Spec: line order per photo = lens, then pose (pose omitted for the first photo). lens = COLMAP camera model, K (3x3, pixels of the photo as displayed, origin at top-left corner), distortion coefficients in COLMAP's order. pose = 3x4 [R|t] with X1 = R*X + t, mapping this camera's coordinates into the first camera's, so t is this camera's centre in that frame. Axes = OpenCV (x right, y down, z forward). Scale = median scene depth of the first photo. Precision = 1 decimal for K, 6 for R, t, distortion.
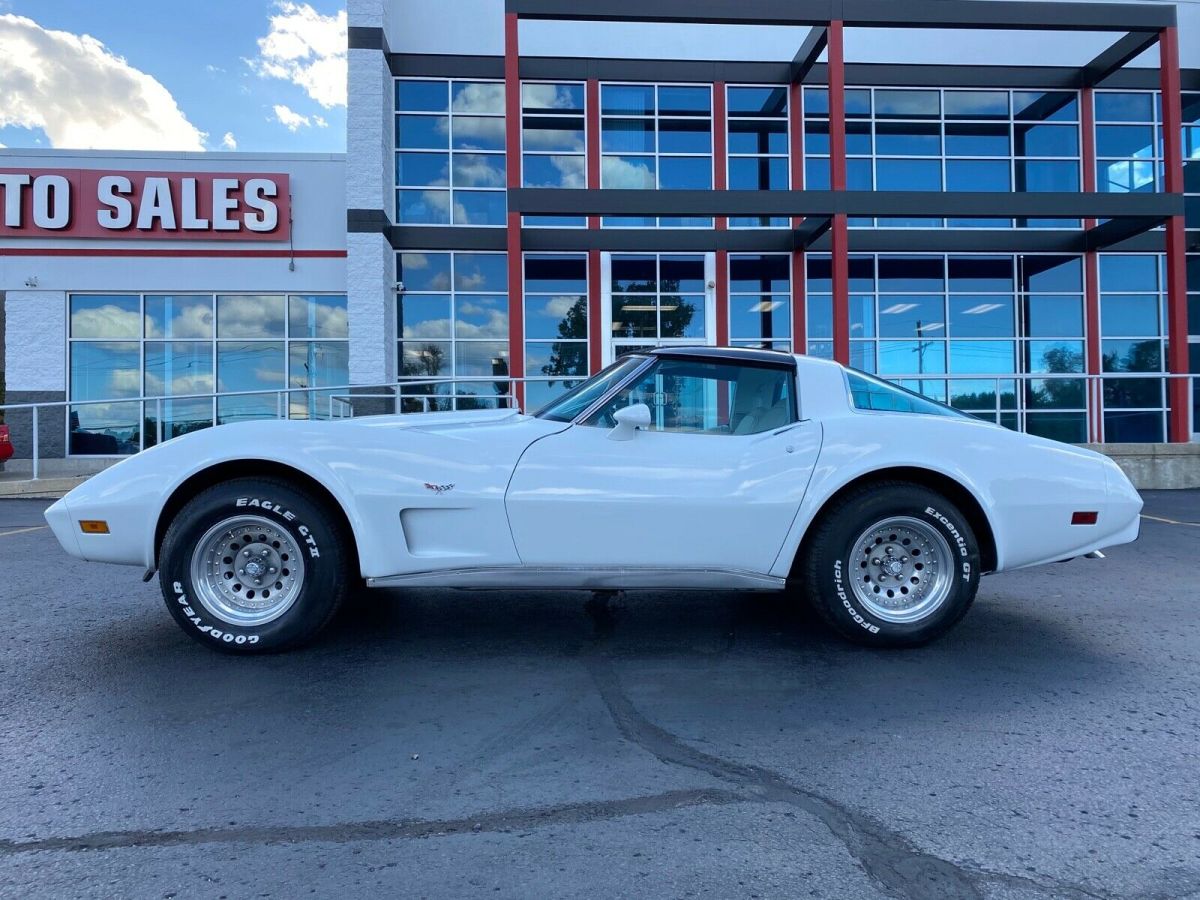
lens RADIAL K [[918.3, 0, 600.0], [0, 918.3, 450.0], [0, 0, 1]] dist [0.005972, 0.002844]
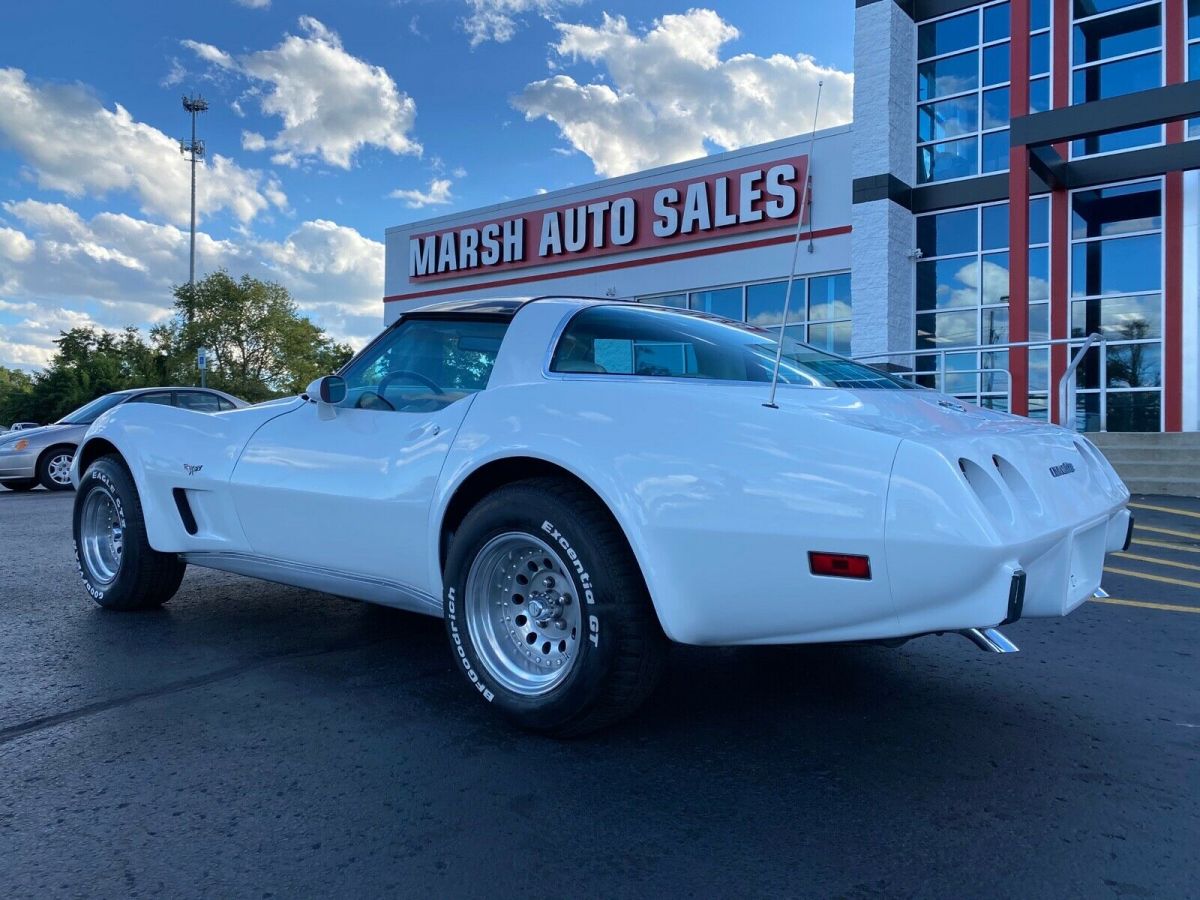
lens RADIAL K [[918.3, 0, 600.0], [0, 918.3, 450.0], [0, 0, 1]] dist [0.005972, 0.002844]
pose [[0.730126, 0.014237, -0.683164, 0.182532], [-0.003077, 0.999841, 0.017549, 0.000500], [0.683306, -0.010711, 0.730054, 0.125651]]
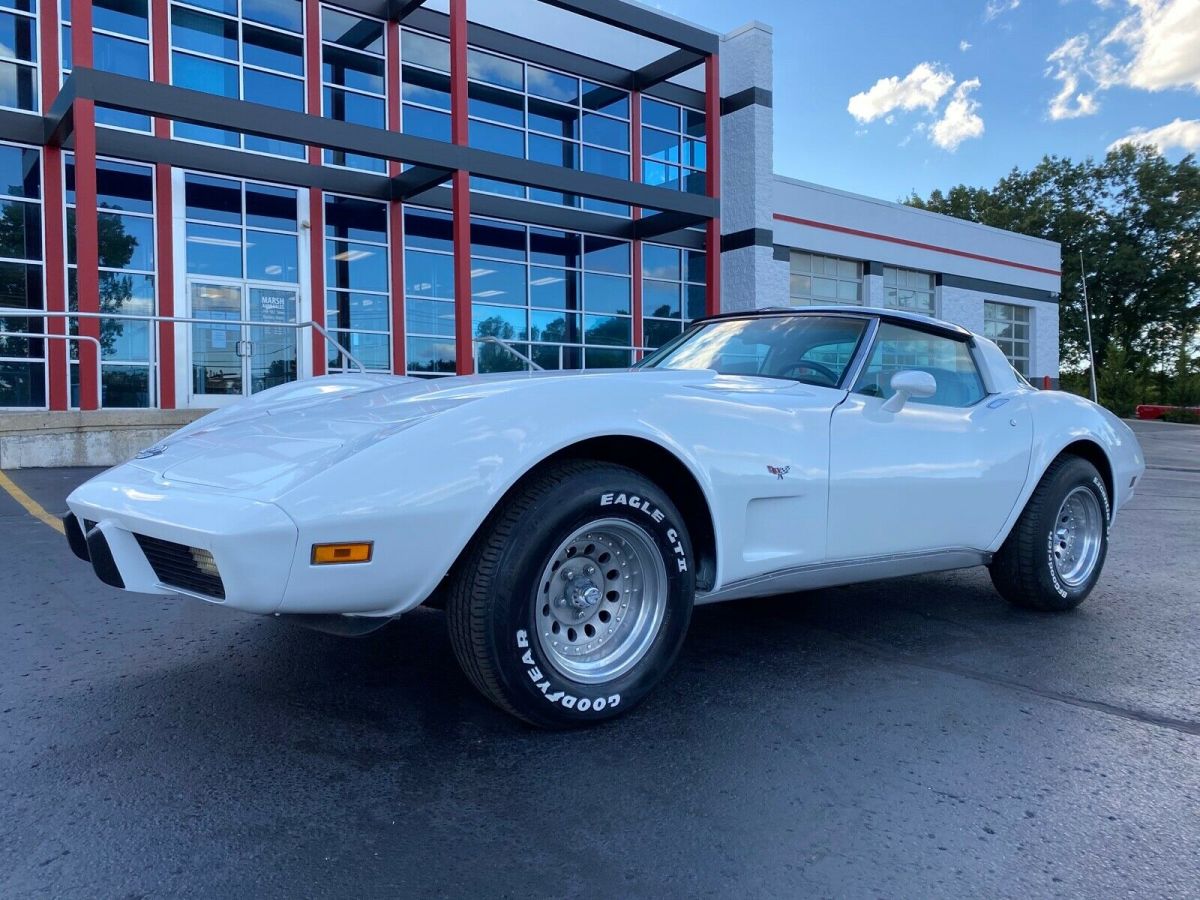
lens RADIAL K [[908.2, 0, 596.9], [0, 908.2, 454.0], [0, 0, 1]] dist [0.074064, -0.124690]
pose [[0.825842, -0.013748, 0.563733, -0.162606], [-0.014104, 0.998886, 0.045021, -0.001163], [-0.563725, -0.045131, 0.824729, 0.098335]]
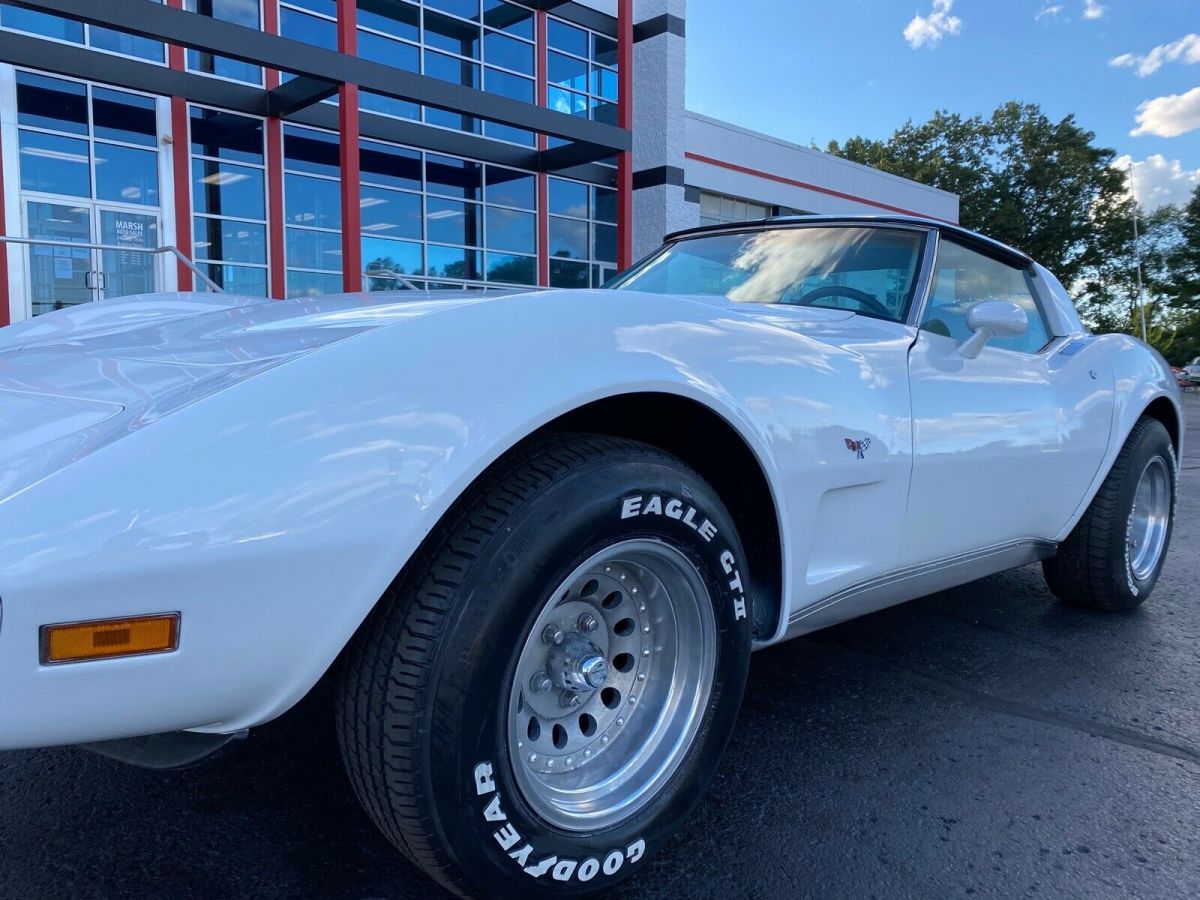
lens RADIAL K [[918.3, 0, 600.0], [0, 918.3, 450.0], [0, 0, 1]] dist [0.005972, 0.002844]
pose [[0.754132, -0.043738, 0.655265, -0.135708], [-0.024695, 0.995185, 0.094848, -0.000149], [-0.656259, -0.087709, 0.749421, 0.155952]]
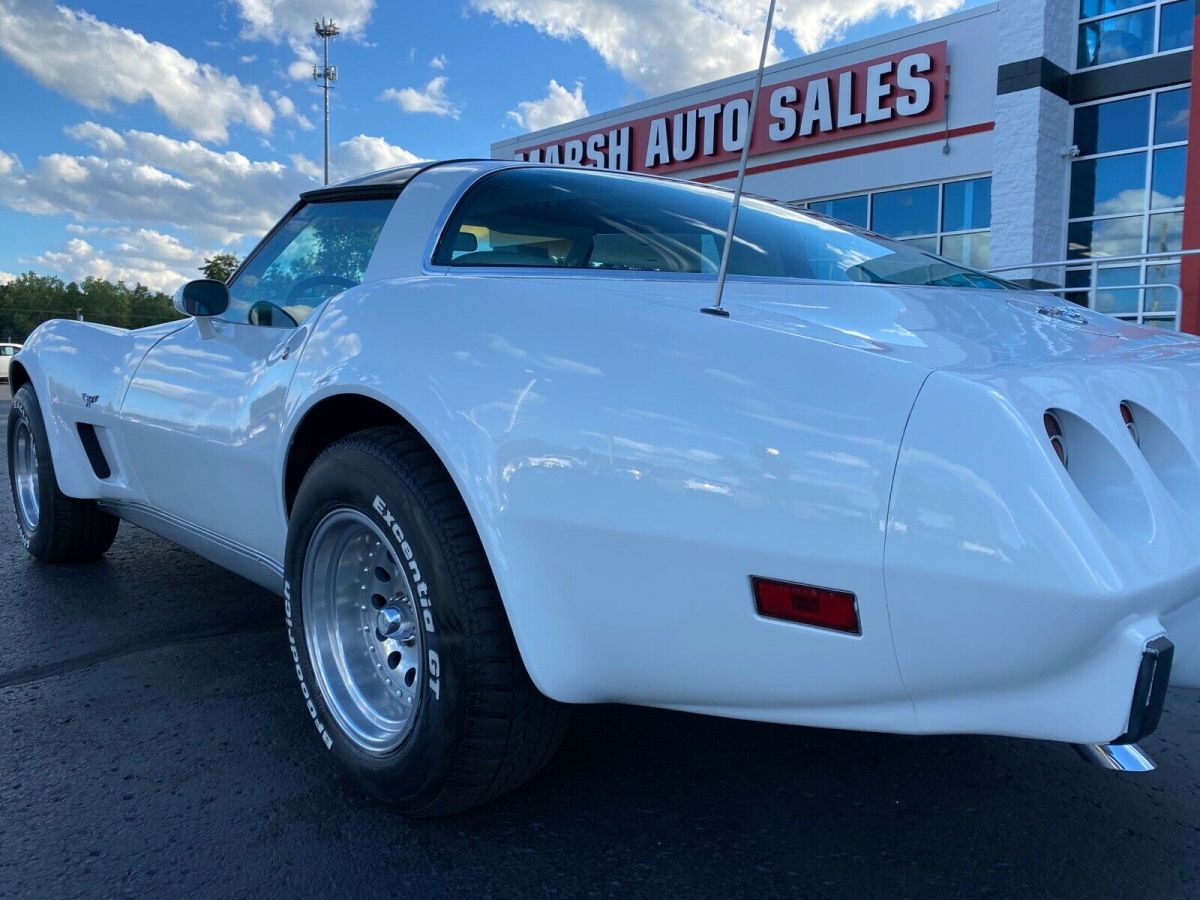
lens RADIAL K [[923.5, 0, 594.8], [0, 923.5, 451.7], [0, 0, 1]] dist [-0.022995, 0.023915]
pose [[0.624590, 0.083519, -0.776474, 0.163770], [-0.006911, 0.994817, 0.101445, 0.000190], [0.780923, -0.057996, 0.621930, 0.183456]]
